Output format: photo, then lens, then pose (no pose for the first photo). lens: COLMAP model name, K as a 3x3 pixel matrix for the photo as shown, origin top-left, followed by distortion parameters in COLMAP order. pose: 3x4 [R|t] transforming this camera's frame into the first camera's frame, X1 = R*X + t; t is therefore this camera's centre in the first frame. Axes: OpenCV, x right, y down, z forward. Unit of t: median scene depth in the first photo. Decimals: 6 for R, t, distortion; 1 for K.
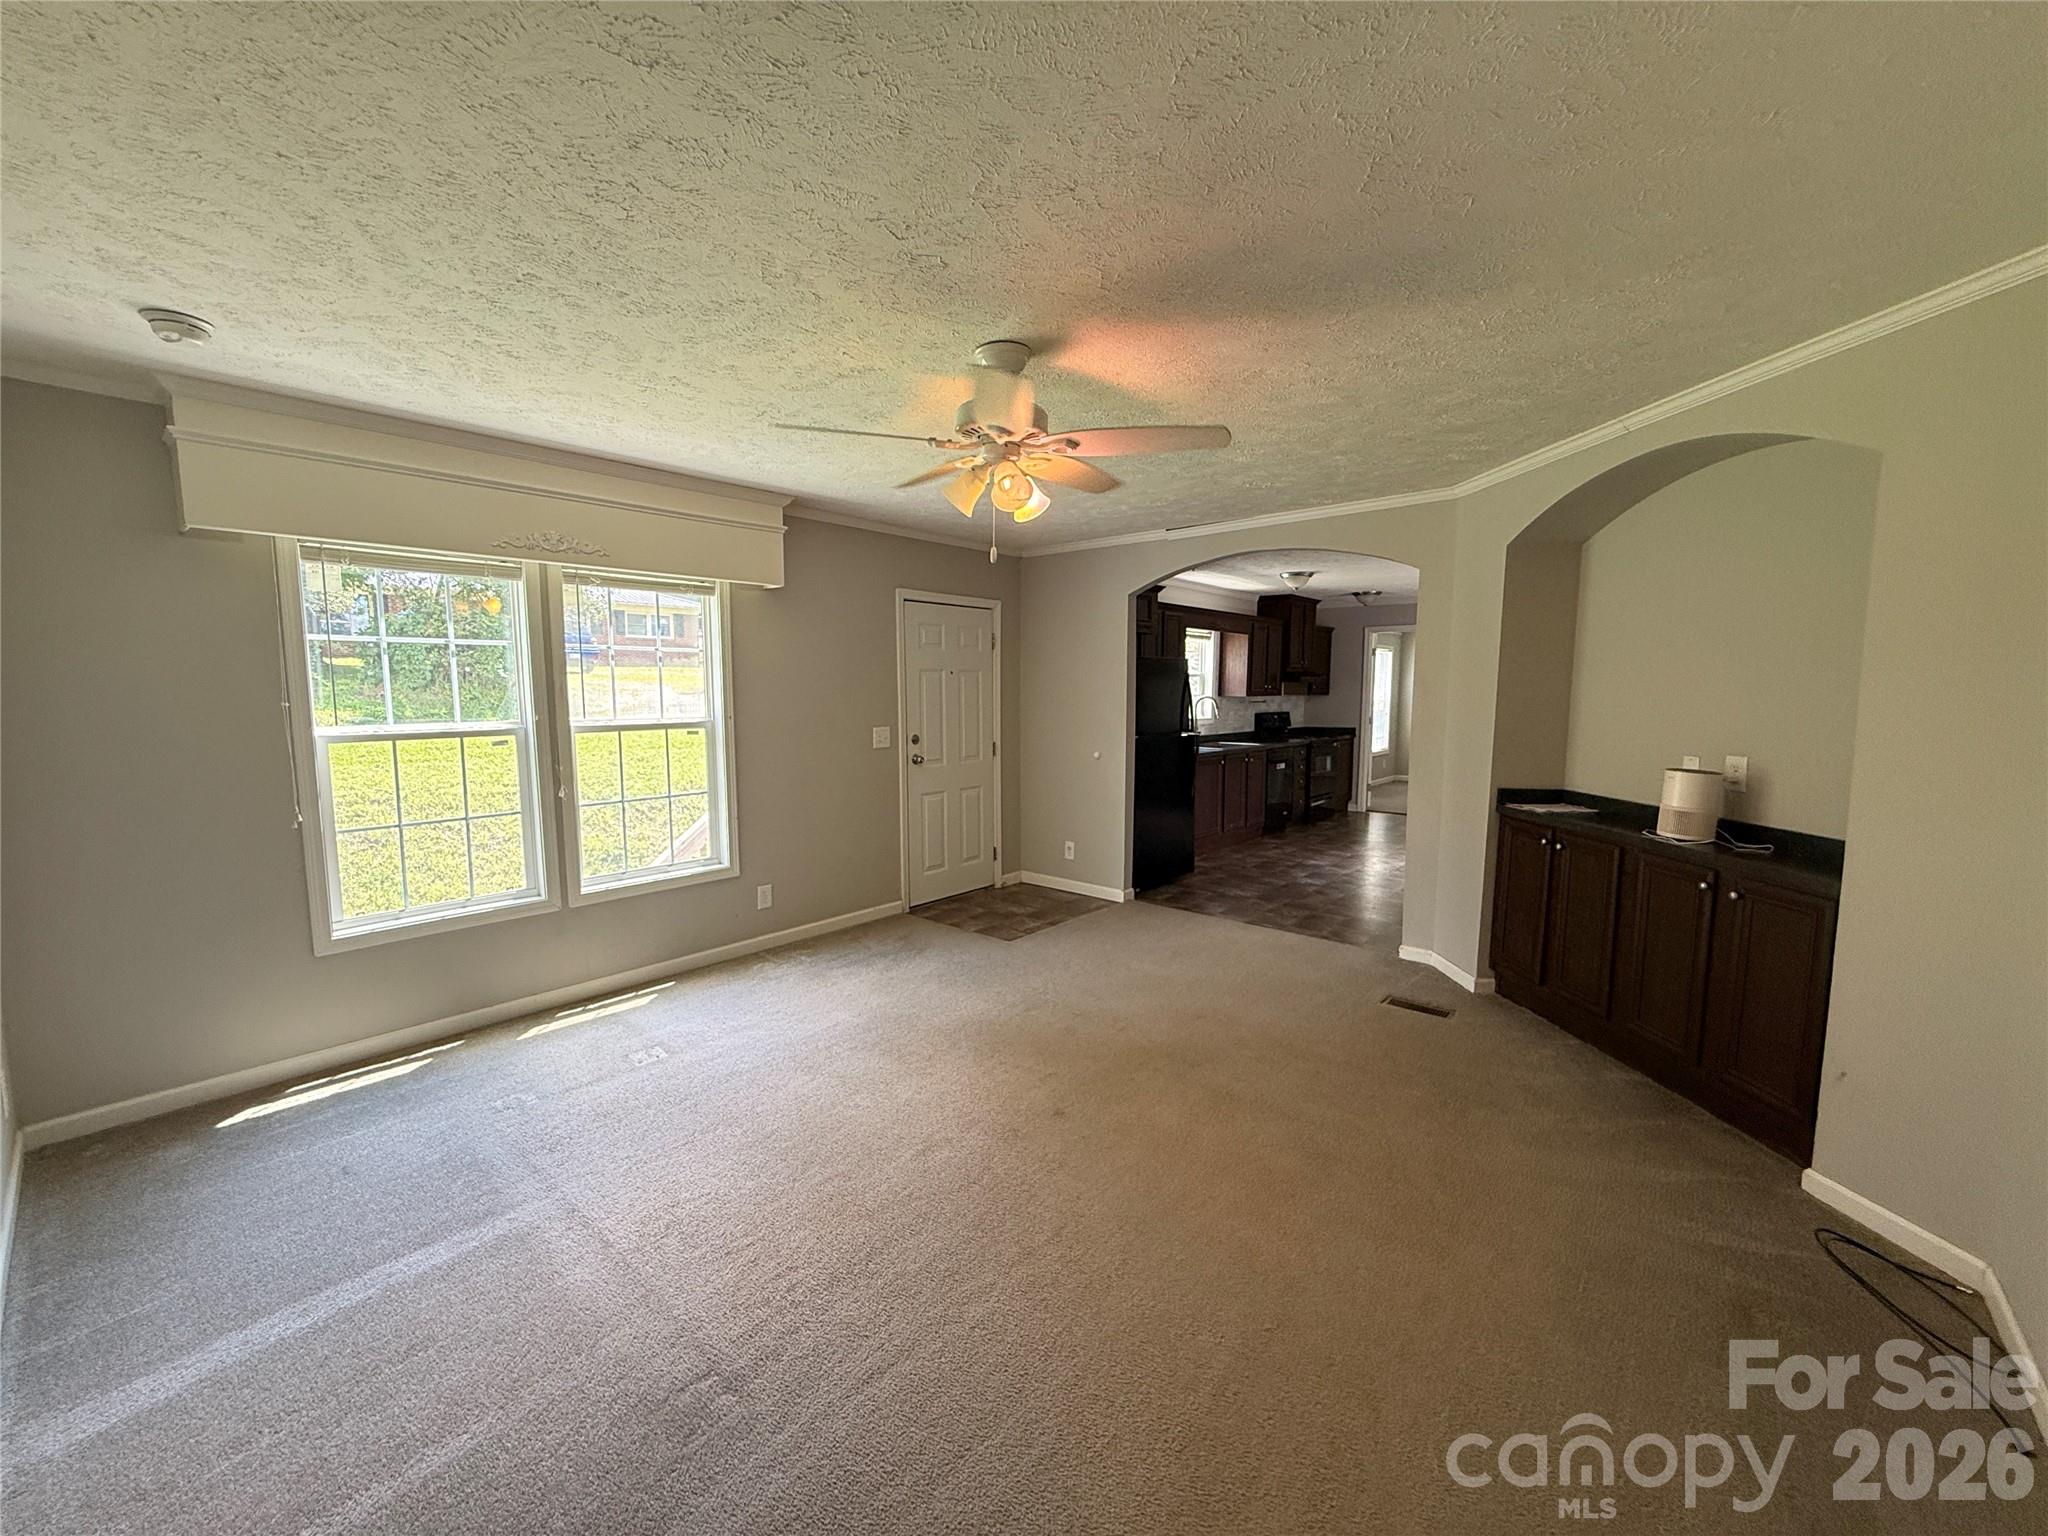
lens RADIAL K [[809.8, 0, 1024.0], [0, 809.8, 768.0], [0, 0, 1]] dist [0.001091, 0.000268]
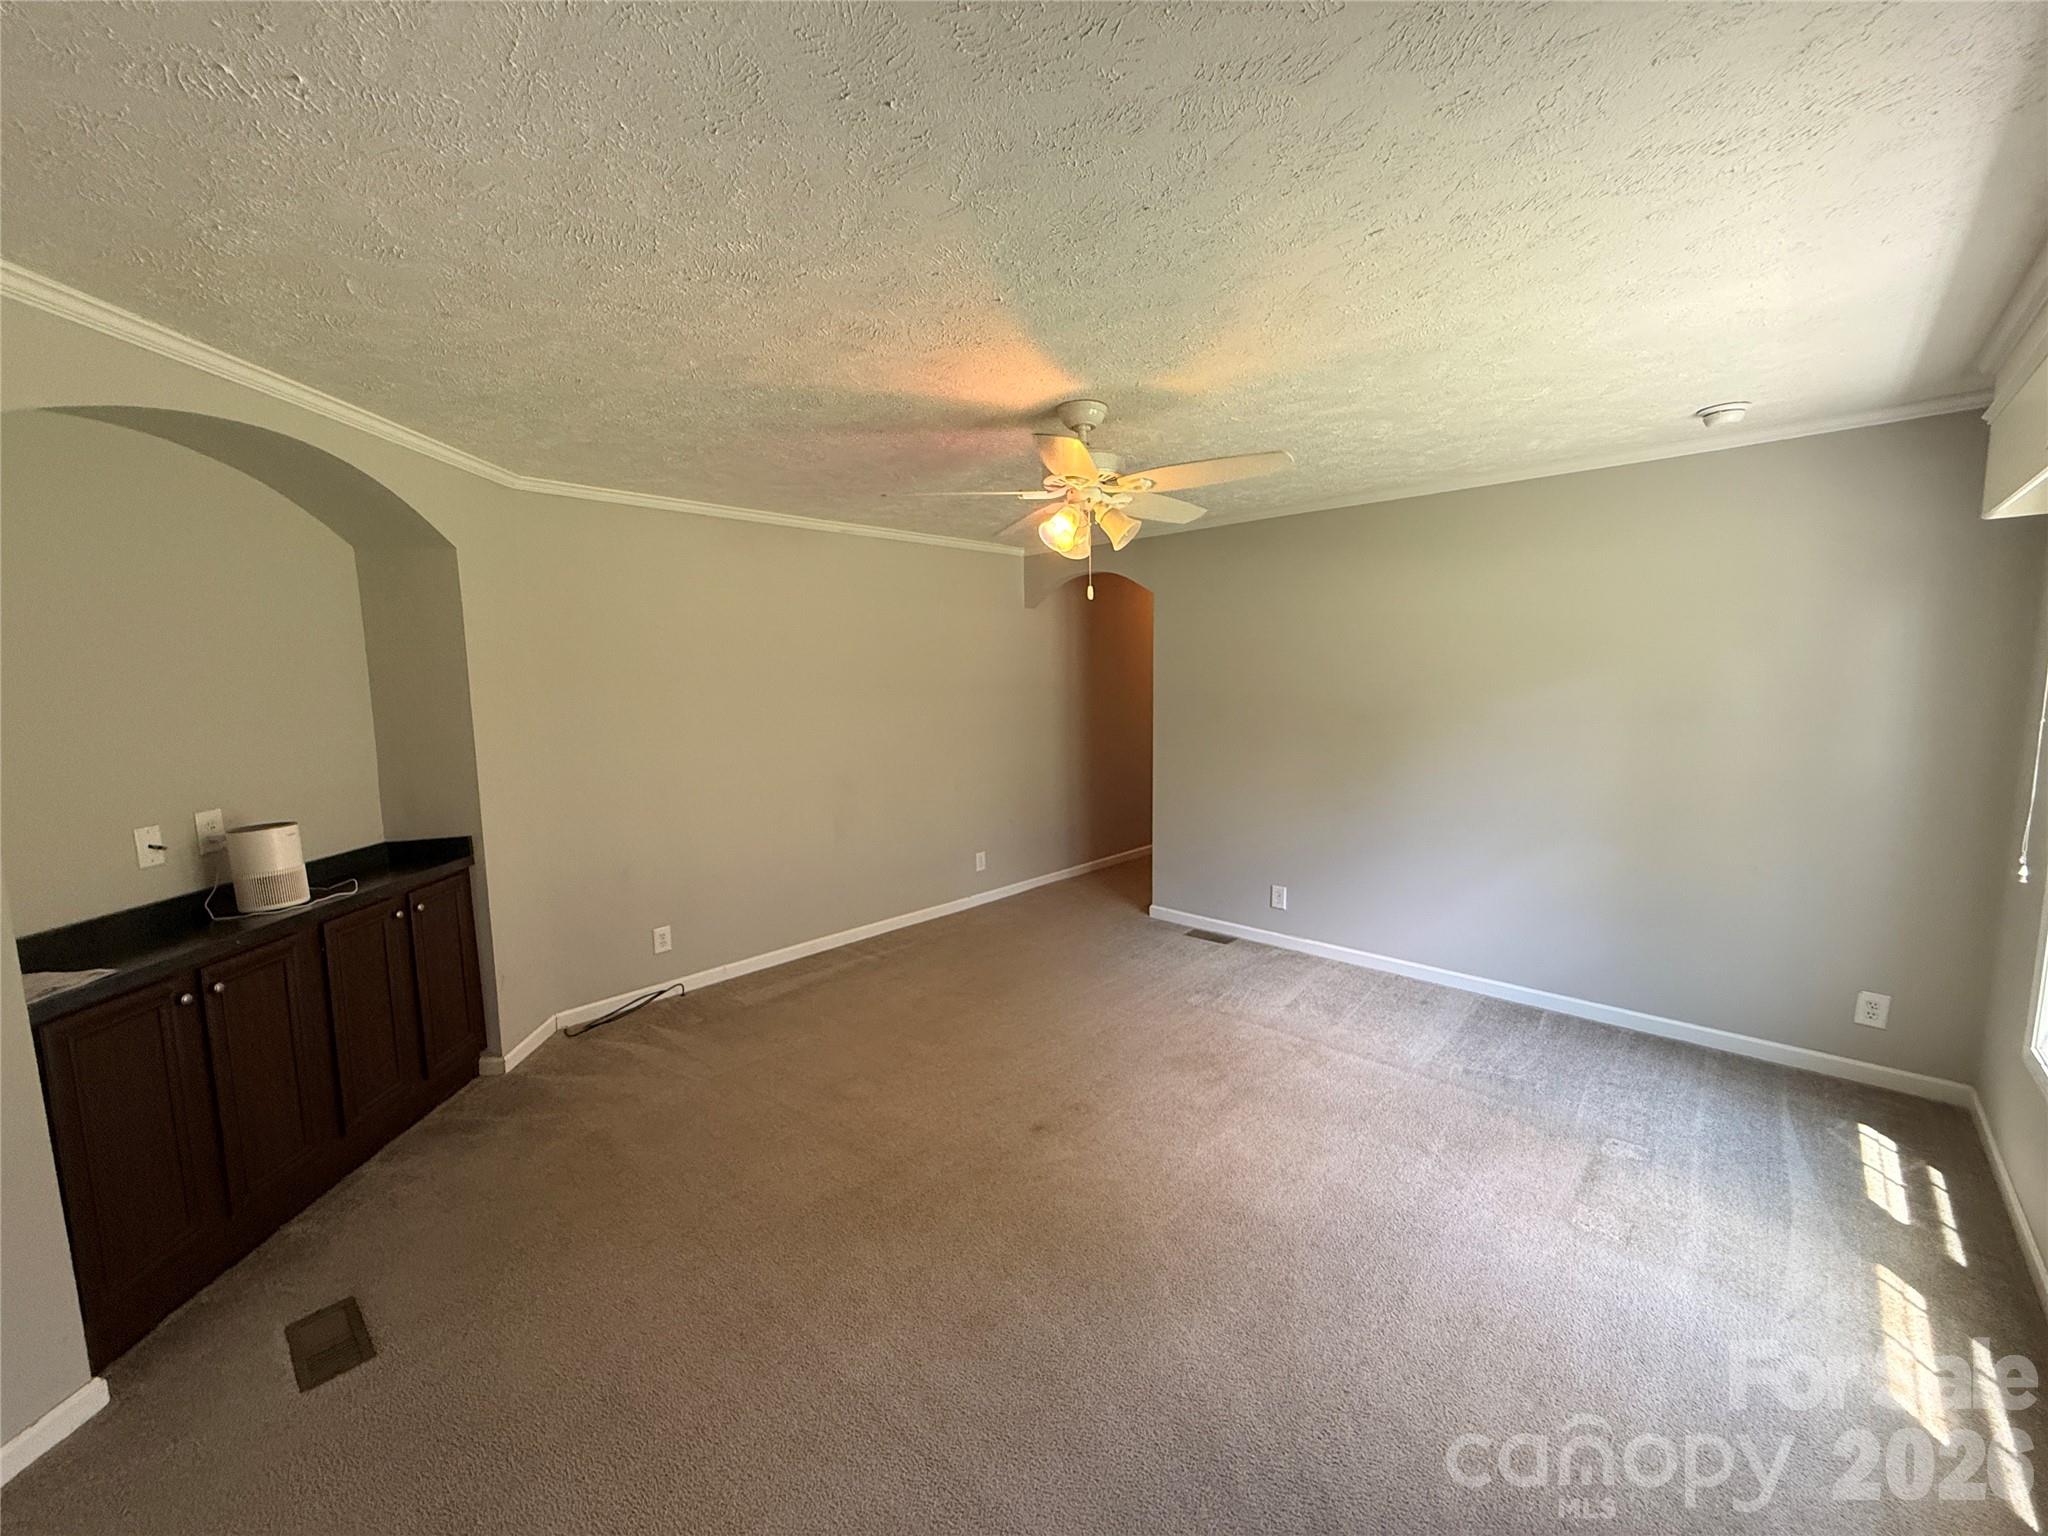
lens RADIAL K [[809.8, 0, 1024.0], [0, 809.8, 768.0], [0, 0, 1]] dist [0.001091, 0.000268]
pose [[-0.999015, 0.012508, 0.042565, 0.004606], [0.021271, 0.977009, 0.212133, -0.125092], [-0.038933, 0.212830, -0.976313, 1.029284]]
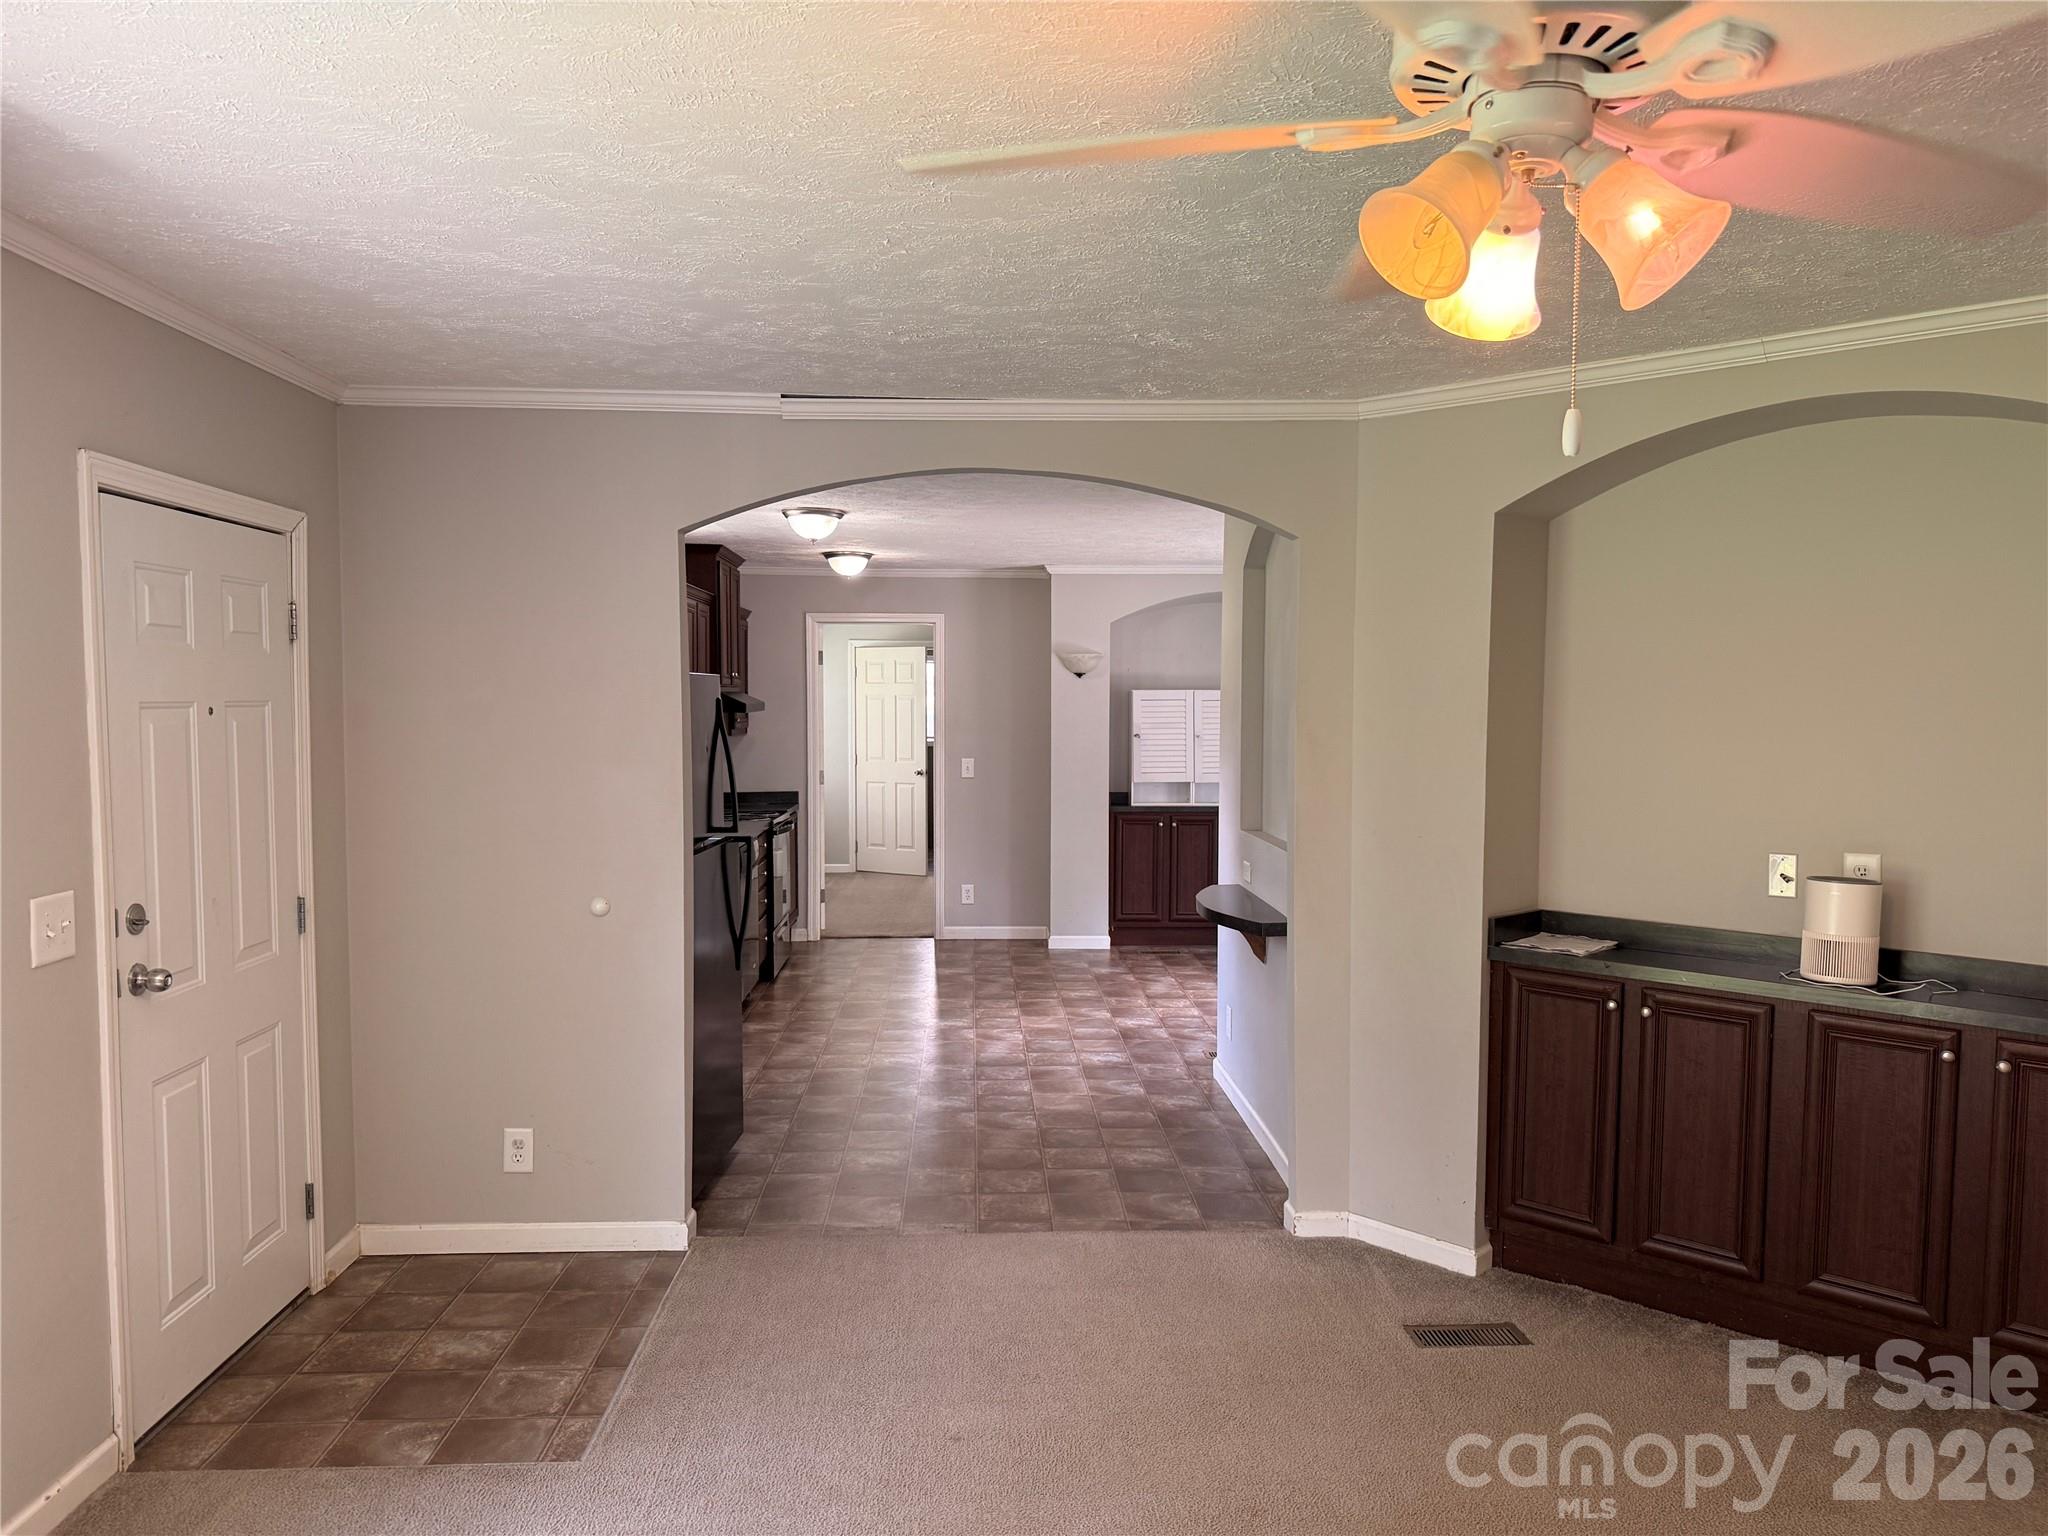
lens RADIAL K [[1423.2, 0, 1024.0], [0, 1423.2, 768.0], [0, 0, 1]] dist [0.005579, -0.005194]
pose [[0.725080, -0.030815, 0.687974, -0.277451], [0.065420, 0.997563, -0.024267, -0.060558], [-0.685550, 0.062602, 0.725329, 0.351065]]
